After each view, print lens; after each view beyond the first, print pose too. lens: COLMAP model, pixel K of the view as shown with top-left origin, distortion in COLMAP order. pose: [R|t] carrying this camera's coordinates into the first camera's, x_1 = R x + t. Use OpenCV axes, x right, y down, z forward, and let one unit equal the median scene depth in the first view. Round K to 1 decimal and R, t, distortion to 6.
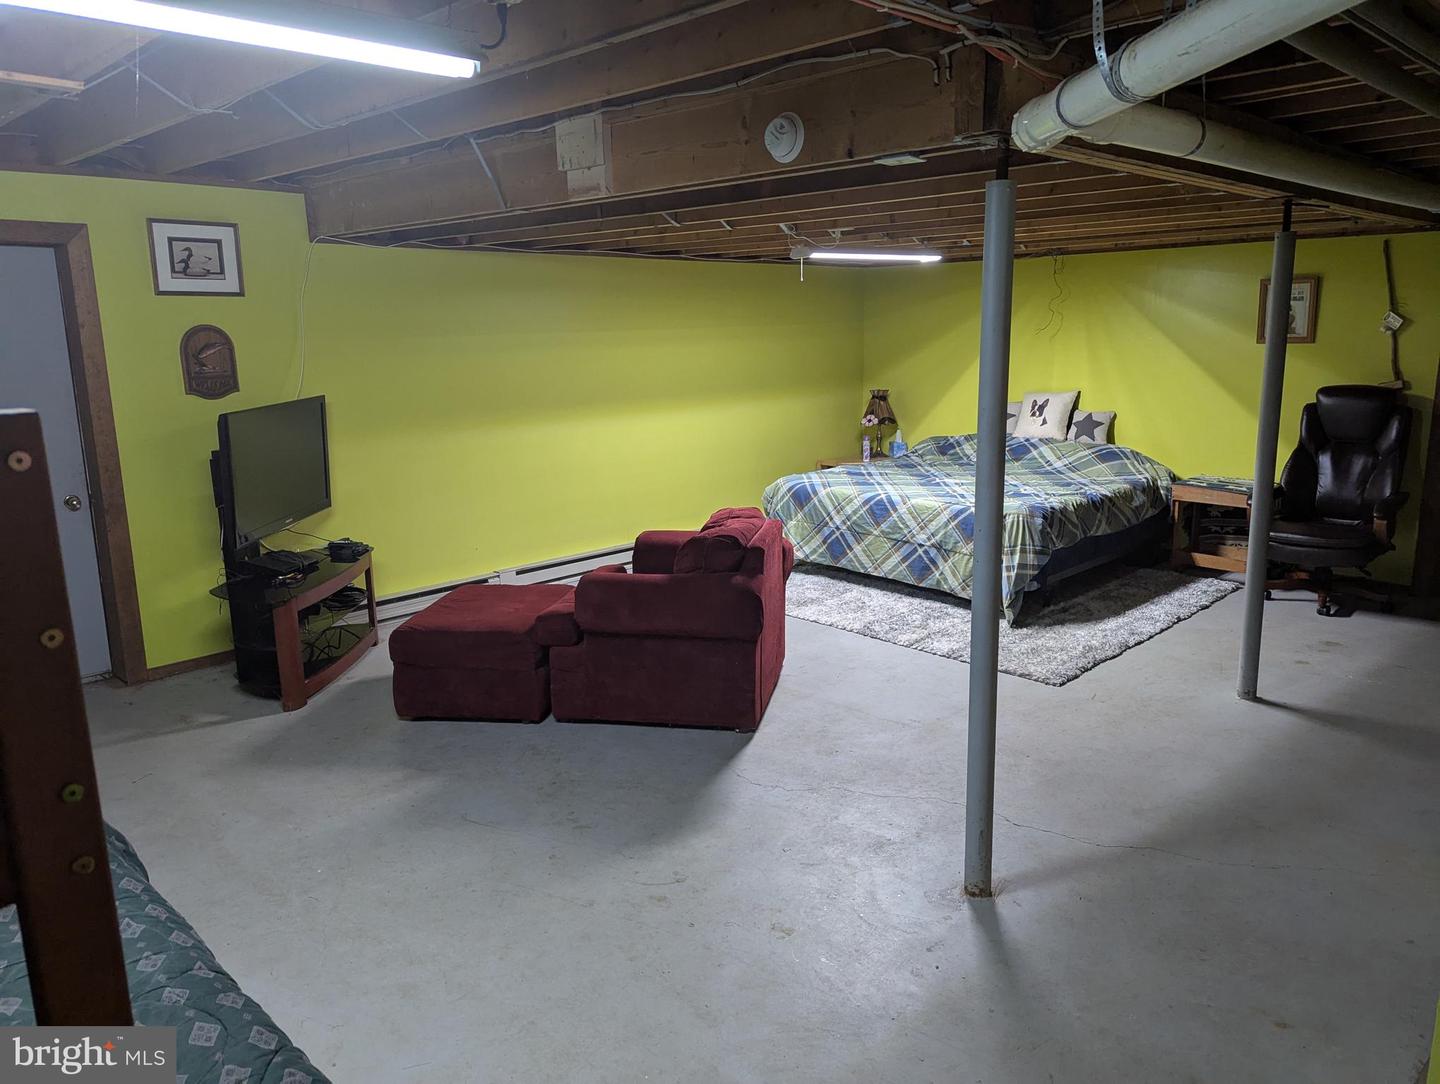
lens RADIAL K [[1020.3, 0, 718.8], [0, 1020.3, 531.2], [0, 0, 1]] dist [0.033415, -0.004169]
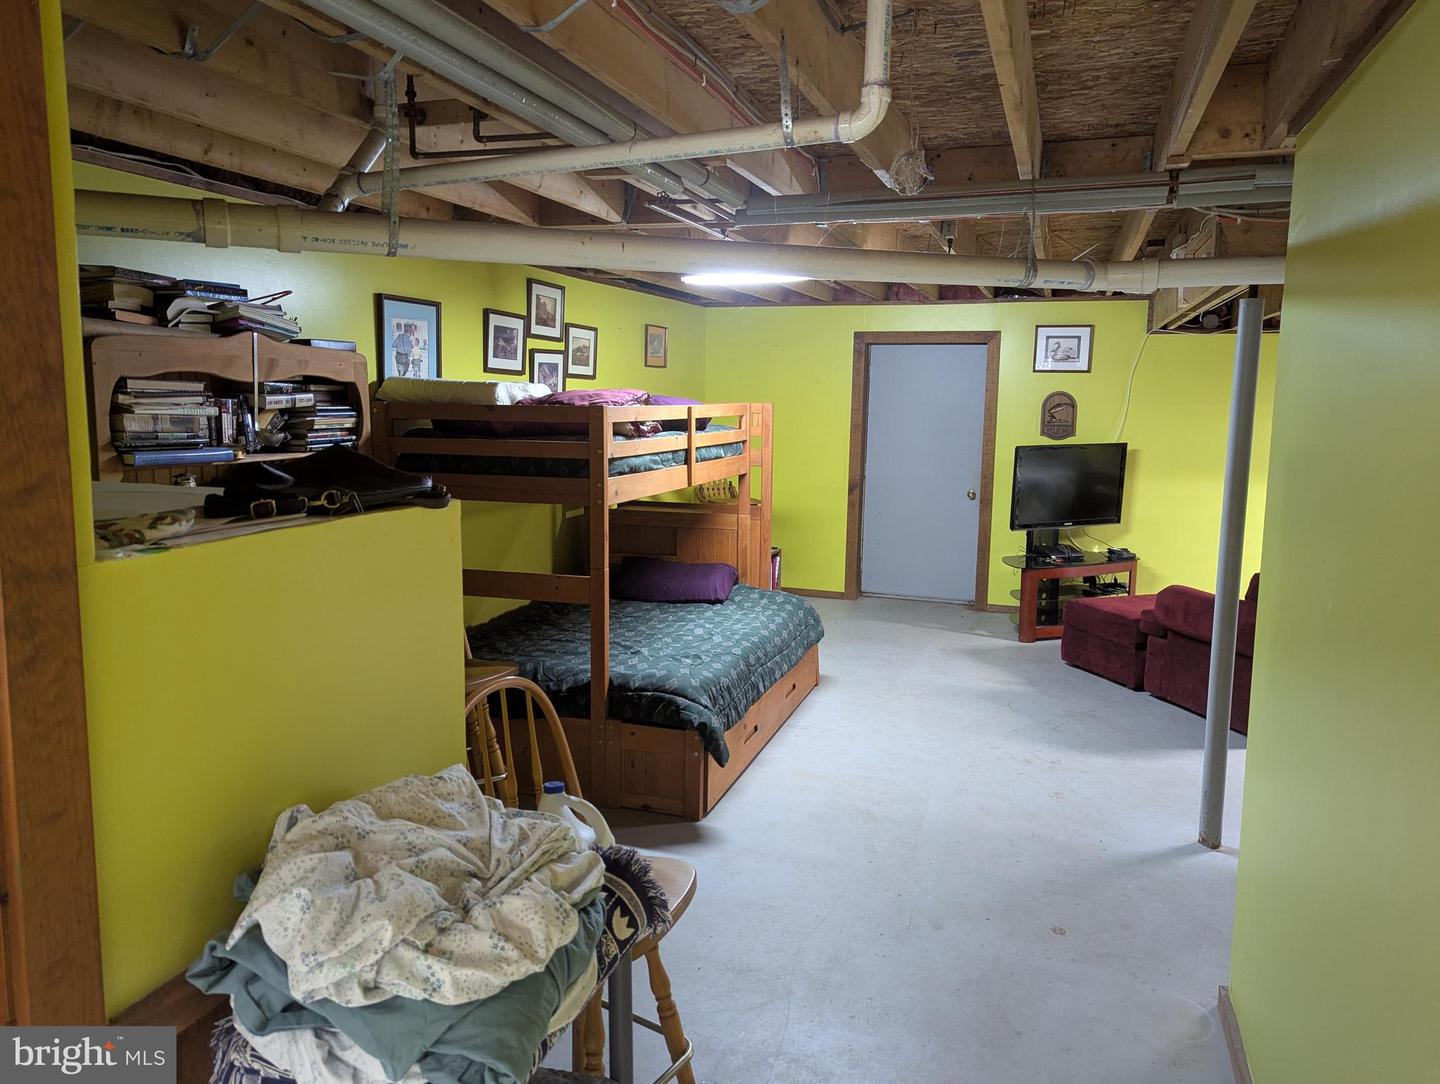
lens RADIAL K [[1020.3, 0, 715.6], [0, 1020.3, 539.1], [0, 0, 1]] dist [0.033415, -0.004169]
pose [[0.453997, 0.160415, -0.876444, 0.657415], [-0.193203, 0.977980, 0.078920, -0.007696], [0.869804, 0.133502, 0.474993, -0.141576]]
